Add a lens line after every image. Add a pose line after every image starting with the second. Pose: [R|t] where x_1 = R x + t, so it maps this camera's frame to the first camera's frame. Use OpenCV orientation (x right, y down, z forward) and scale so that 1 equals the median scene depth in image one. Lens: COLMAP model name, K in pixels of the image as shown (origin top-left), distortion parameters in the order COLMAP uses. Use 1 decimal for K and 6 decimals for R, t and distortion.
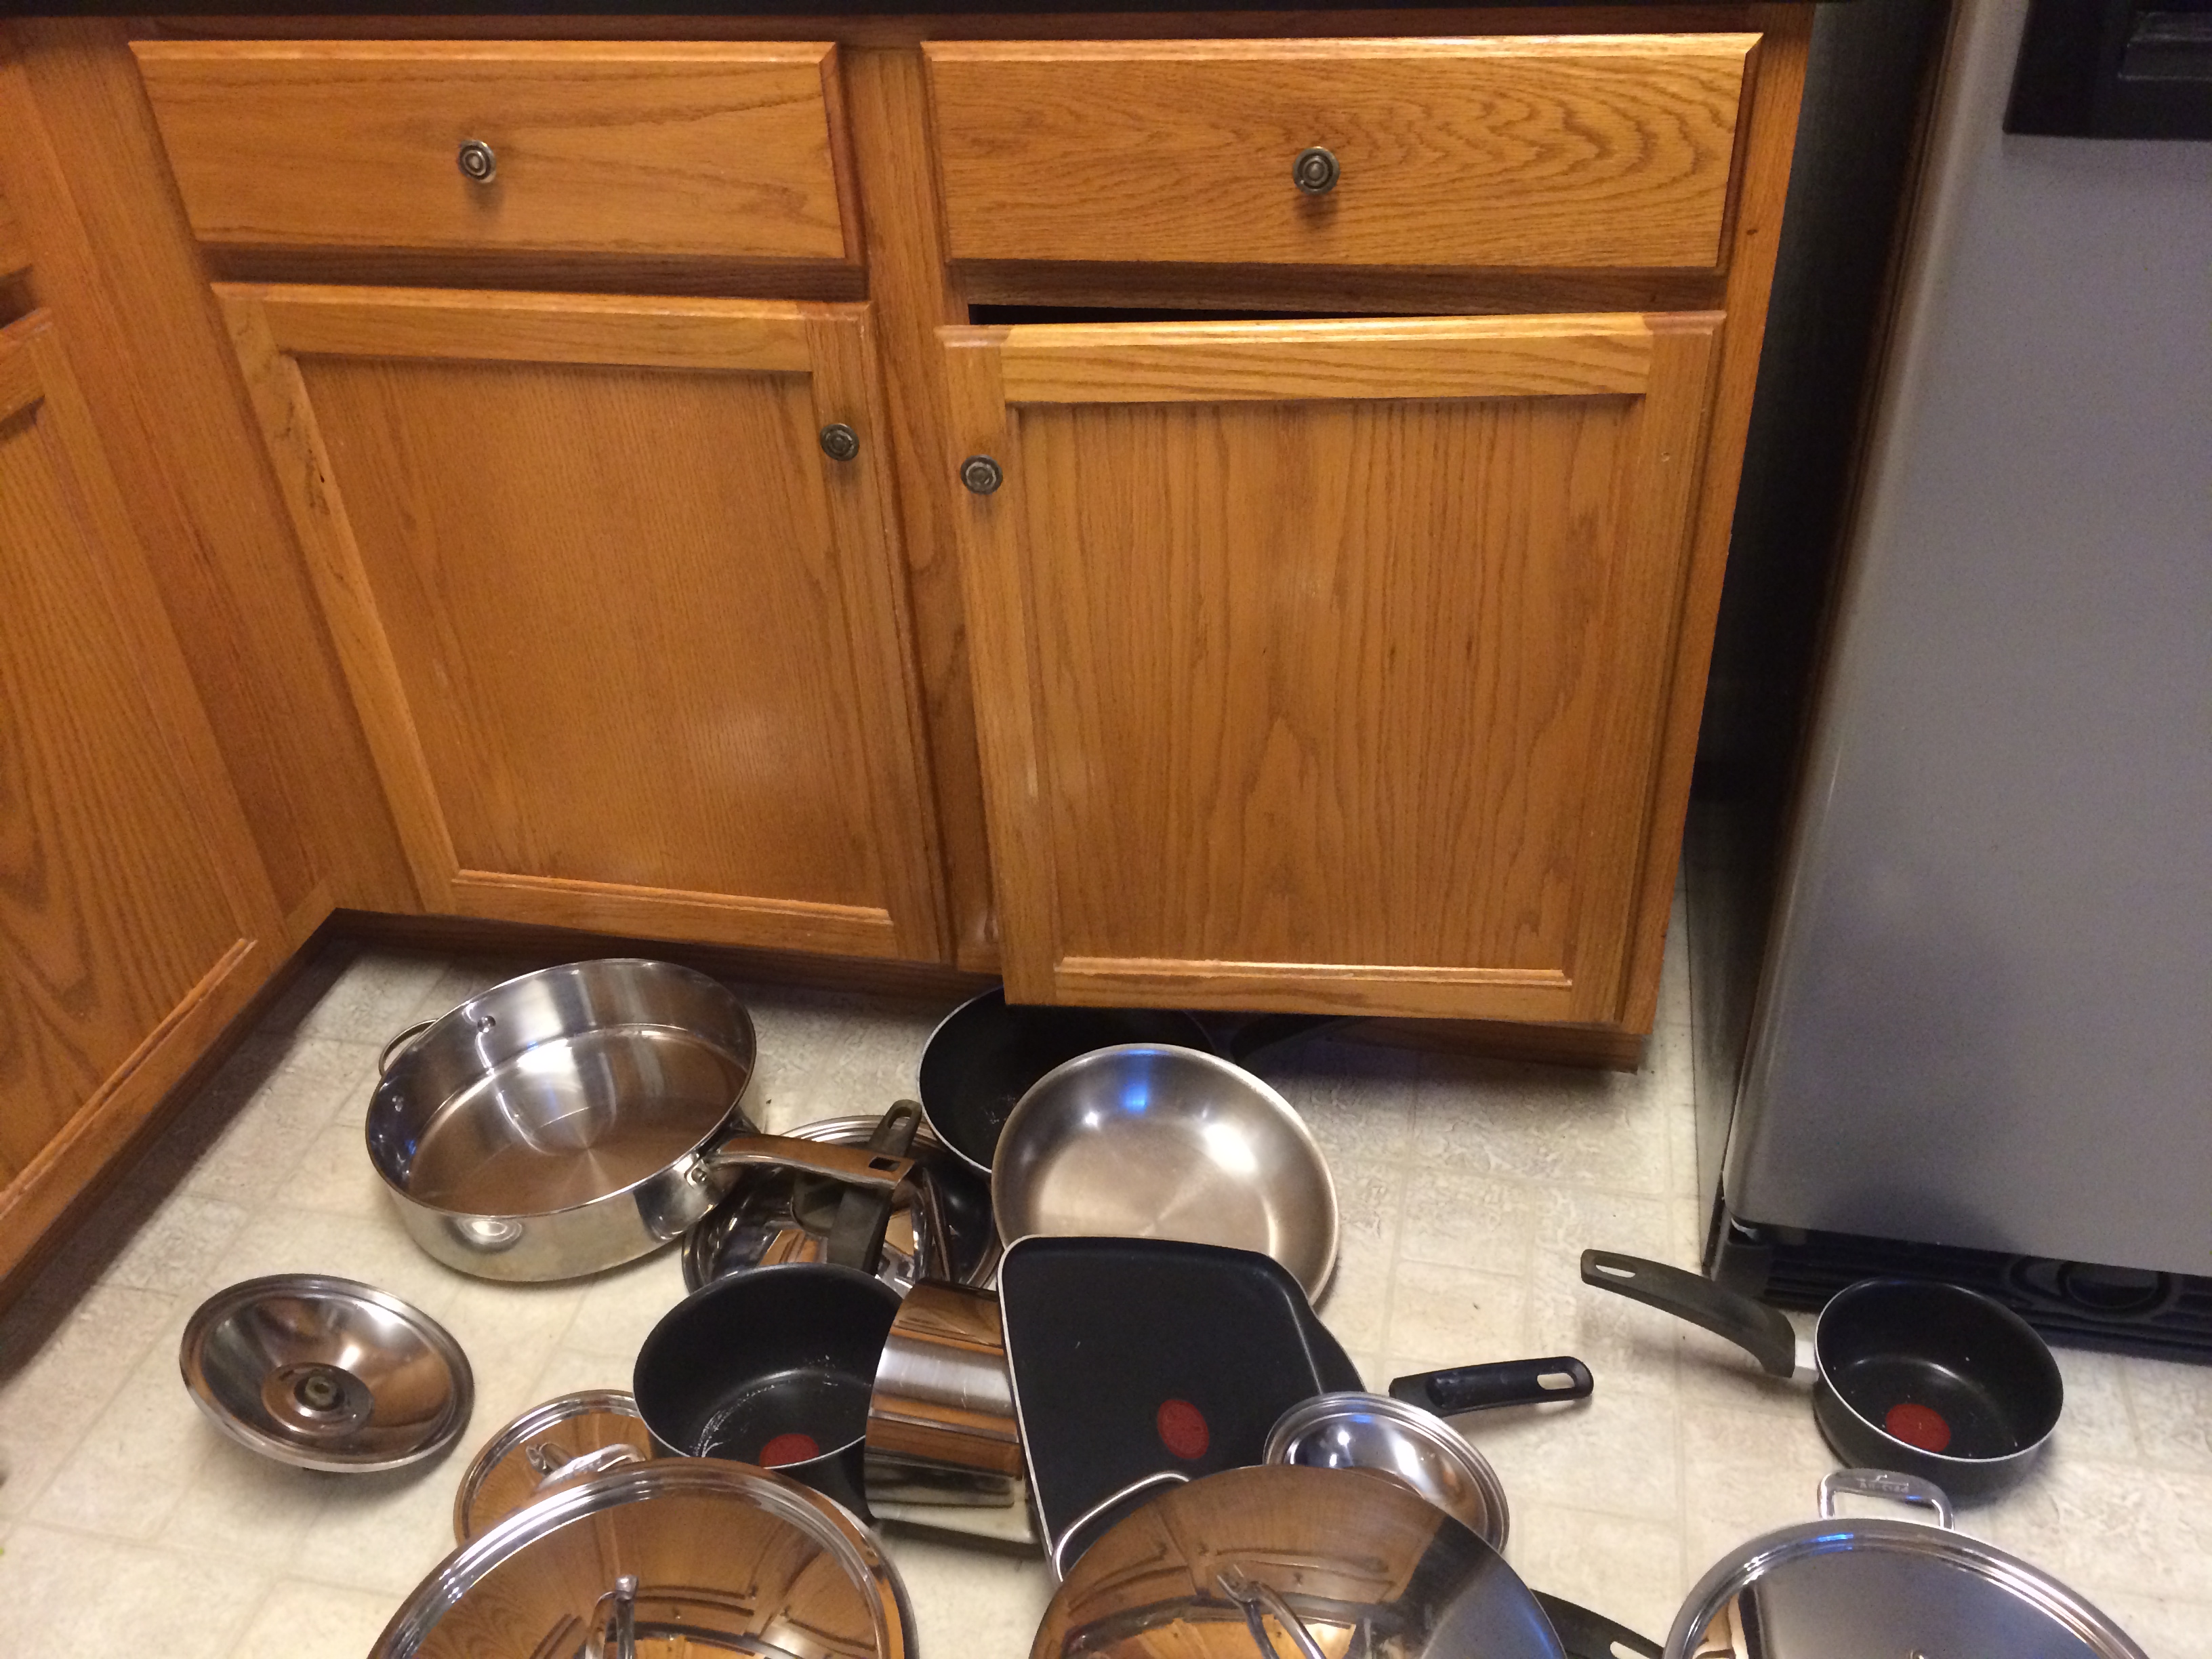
lens RADIAL K [[1929.9, 0, 1110.8], [0, 1929.9, 861.3], [0, 0, 1]] dist [0.072405, -0.120918]
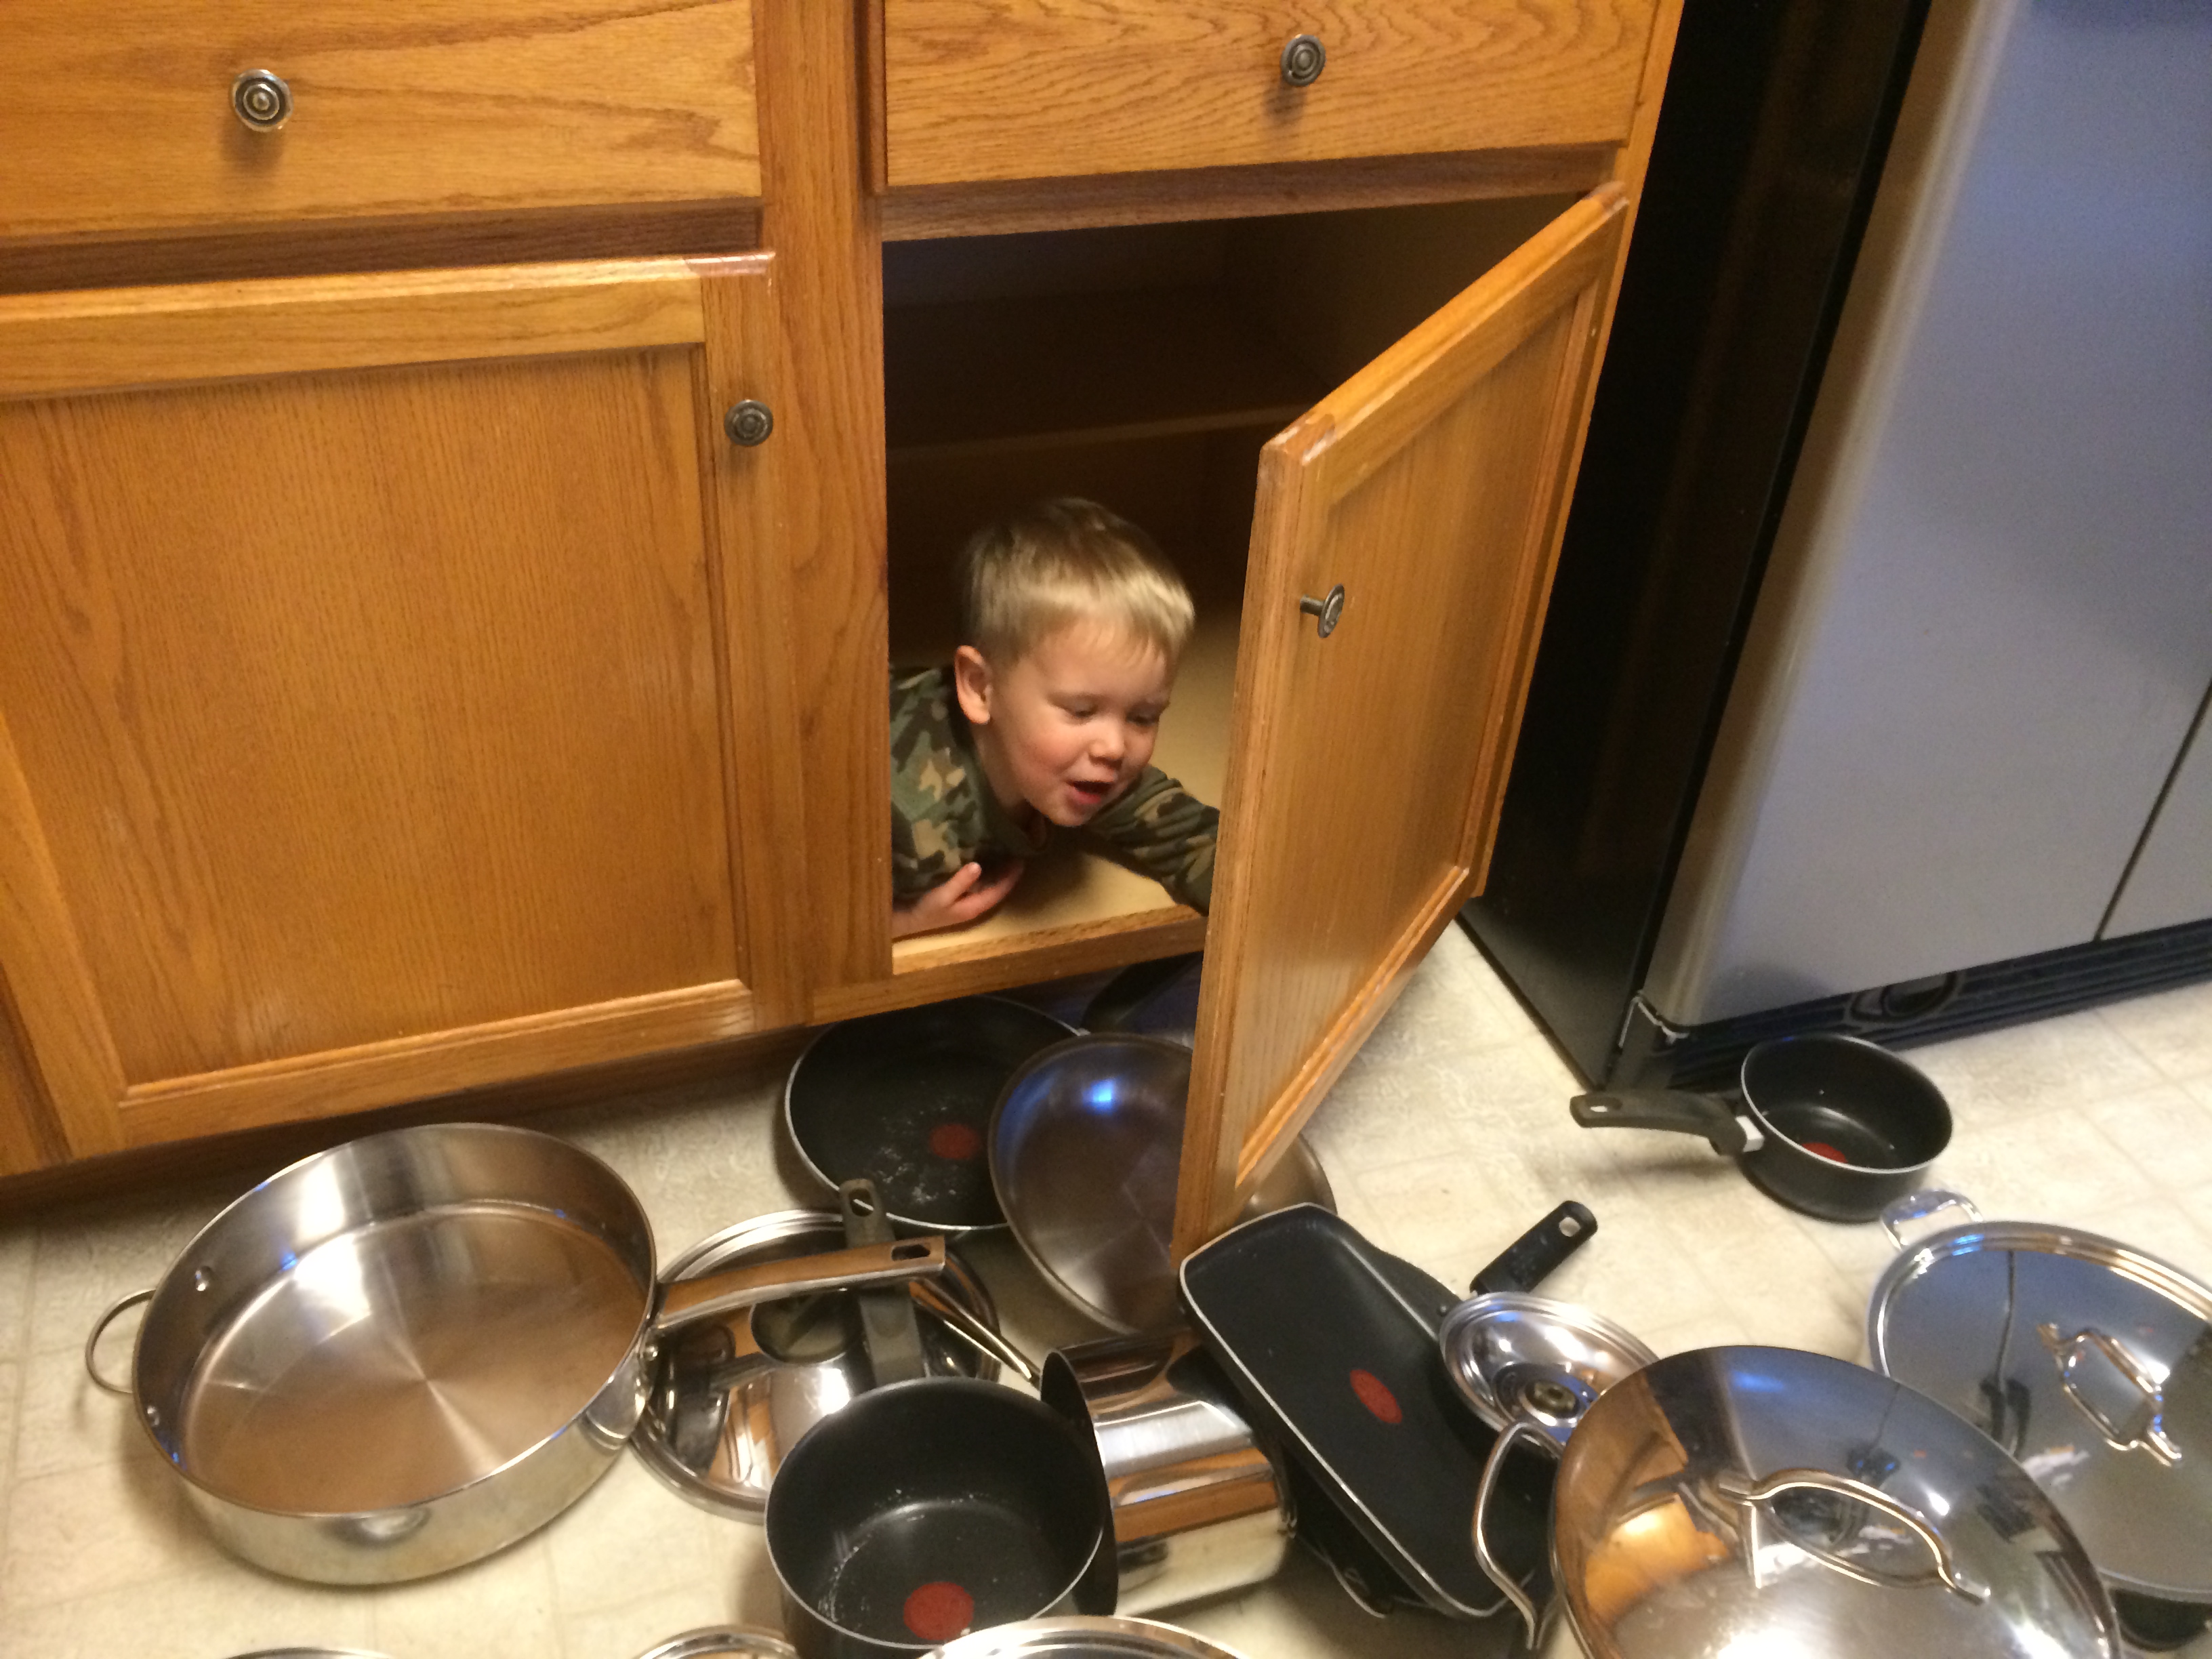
lens RADIAL K [[1929.9, 0, 1110.8], [0, 1929.9, 861.3], [0, 0, 1]] dist [0.072405, -0.120918]
pose [[0.839677, -0.236717, 0.488782, -0.483522], [0.230260, 0.970285, 0.074346, -0.063942], [-0.491857, 0.050120, 0.869232, 0.224166]]
